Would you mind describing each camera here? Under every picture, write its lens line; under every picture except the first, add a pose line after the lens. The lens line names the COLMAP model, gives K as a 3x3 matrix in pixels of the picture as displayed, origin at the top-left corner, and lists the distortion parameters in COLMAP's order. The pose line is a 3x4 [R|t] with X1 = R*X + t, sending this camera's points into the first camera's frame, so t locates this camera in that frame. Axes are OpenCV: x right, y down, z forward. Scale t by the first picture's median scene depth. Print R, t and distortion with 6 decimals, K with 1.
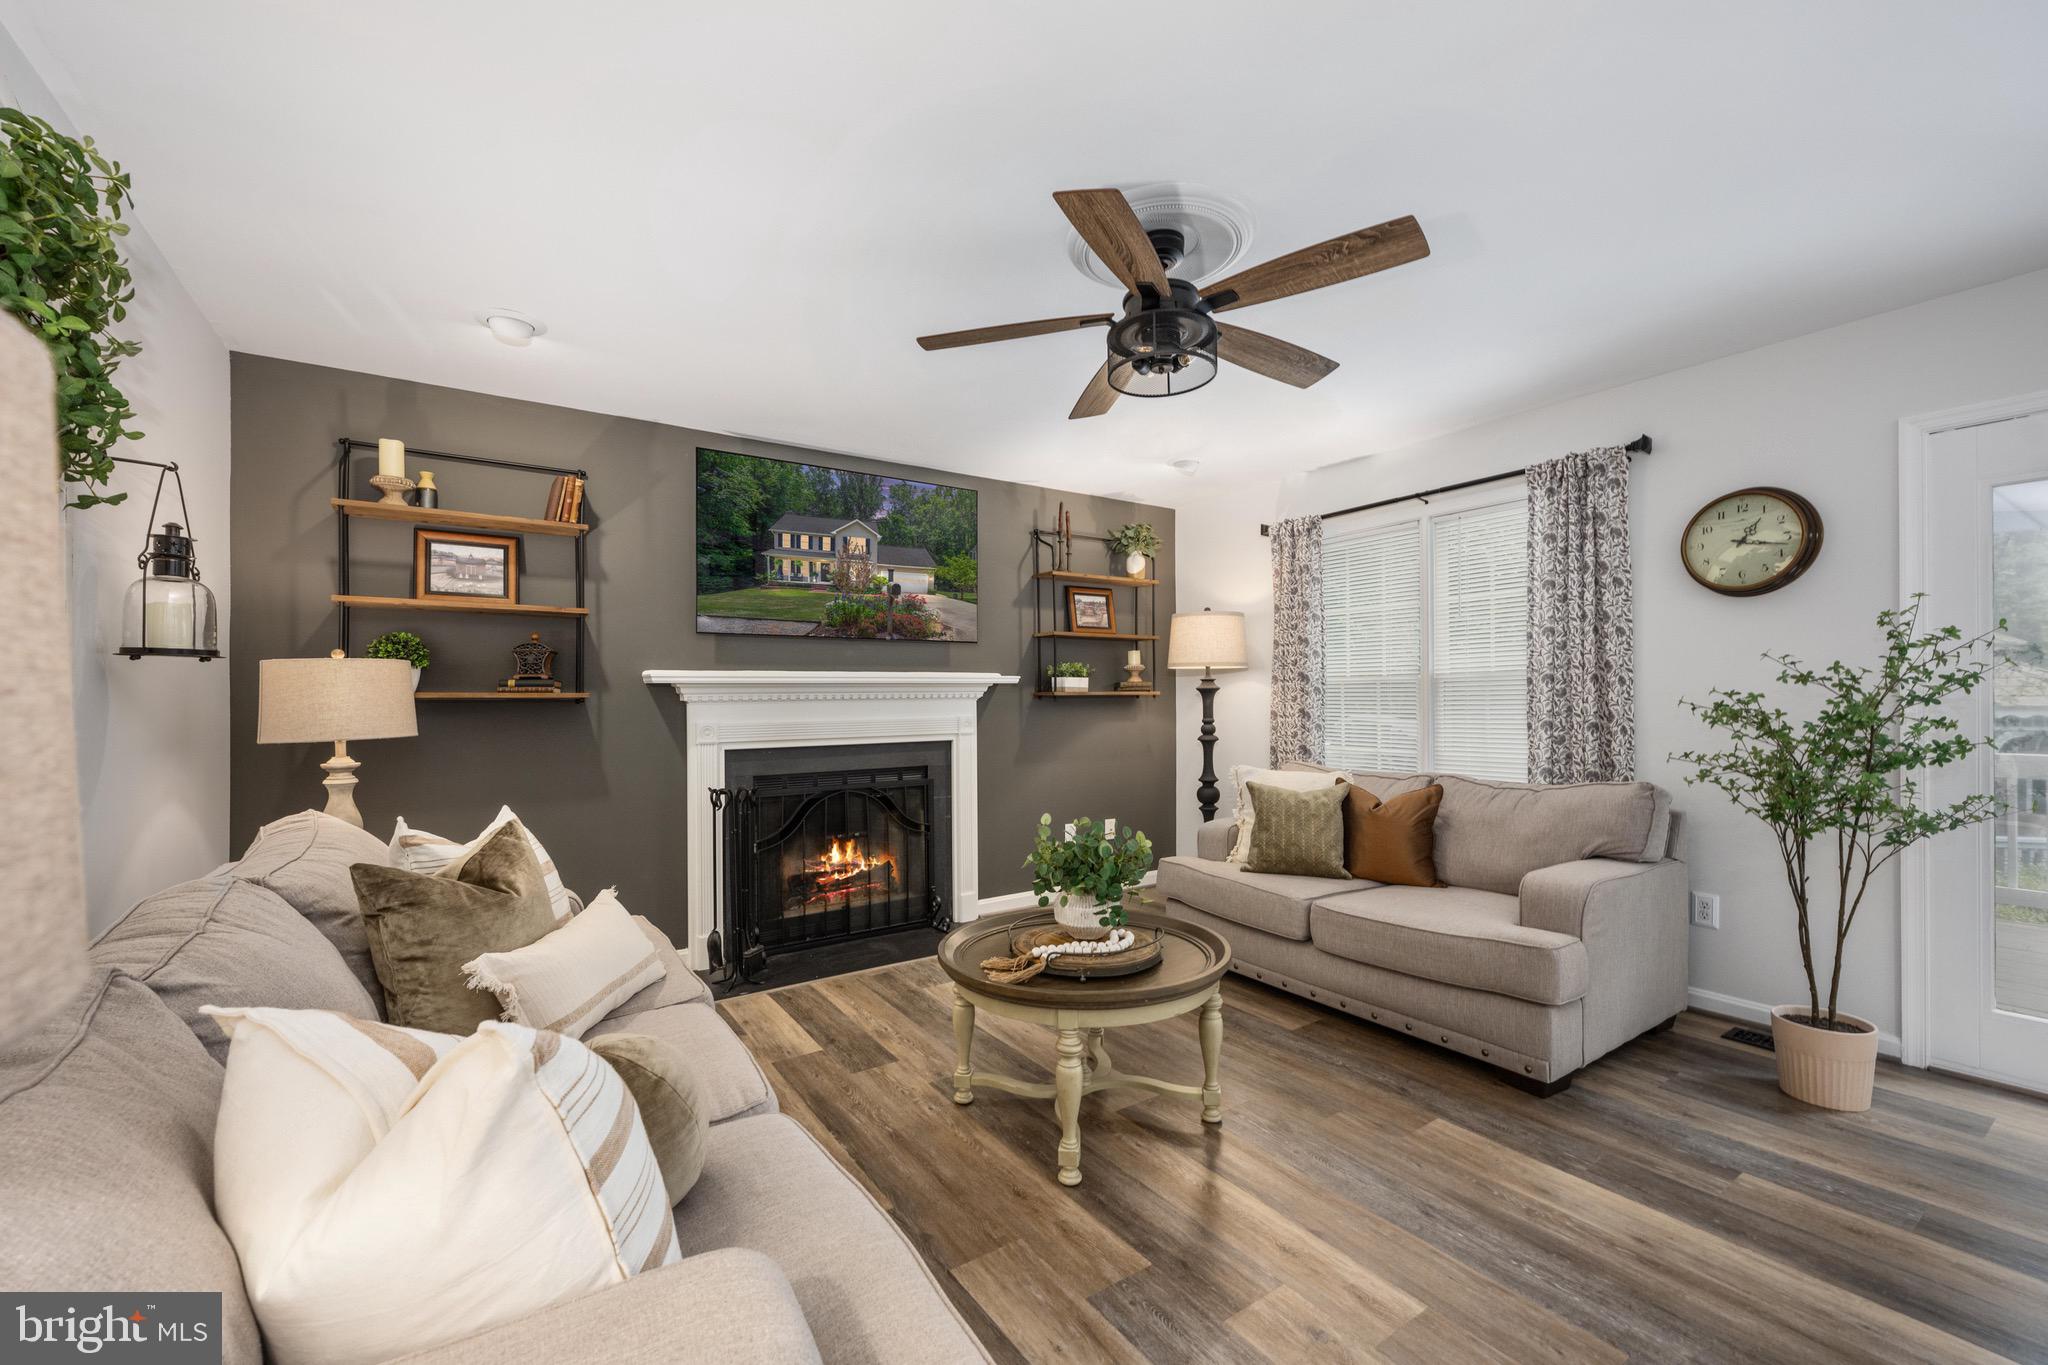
lens RADIAL K [[846.5, 0, 1024.1], [0, 846.5, 700.0], [0, 0, 1]] dist [0.000273, 0.000410]
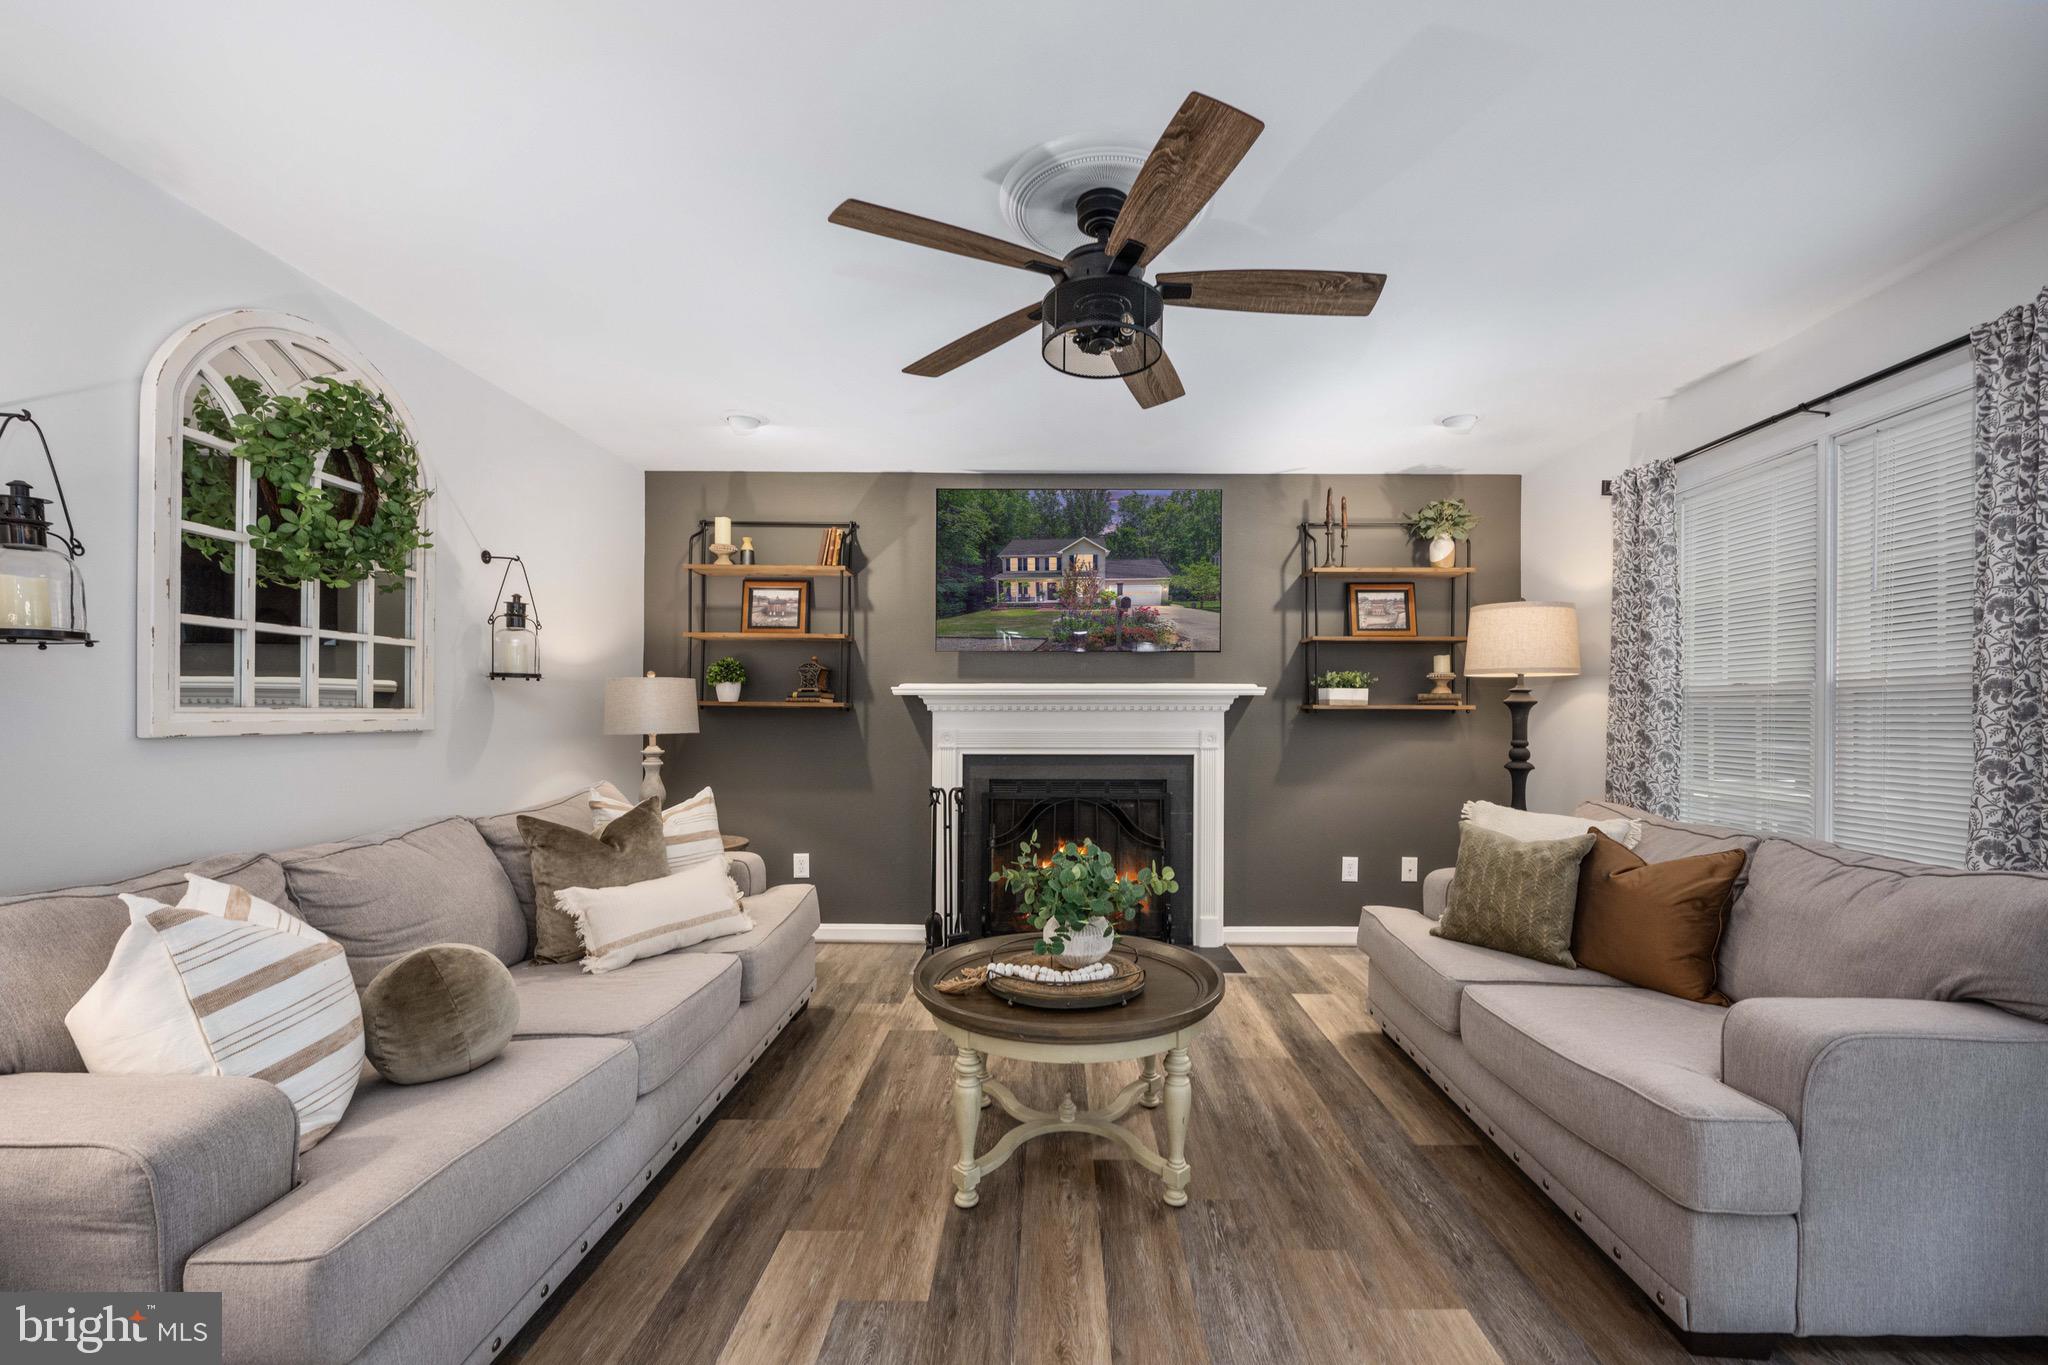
lens RADIAL K [[842.5, 0, 1070.1], [0, 842.5, 721.1], [0, 0, 1]] dist [-0.000295, -0.000340]
pose [[0.821938, 0.017441, -0.569311, 0.385101], [-0.011886, 0.999839, 0.013471, -0.001961], [0.569454, -0.004306, 0.822012, 0.148882]]
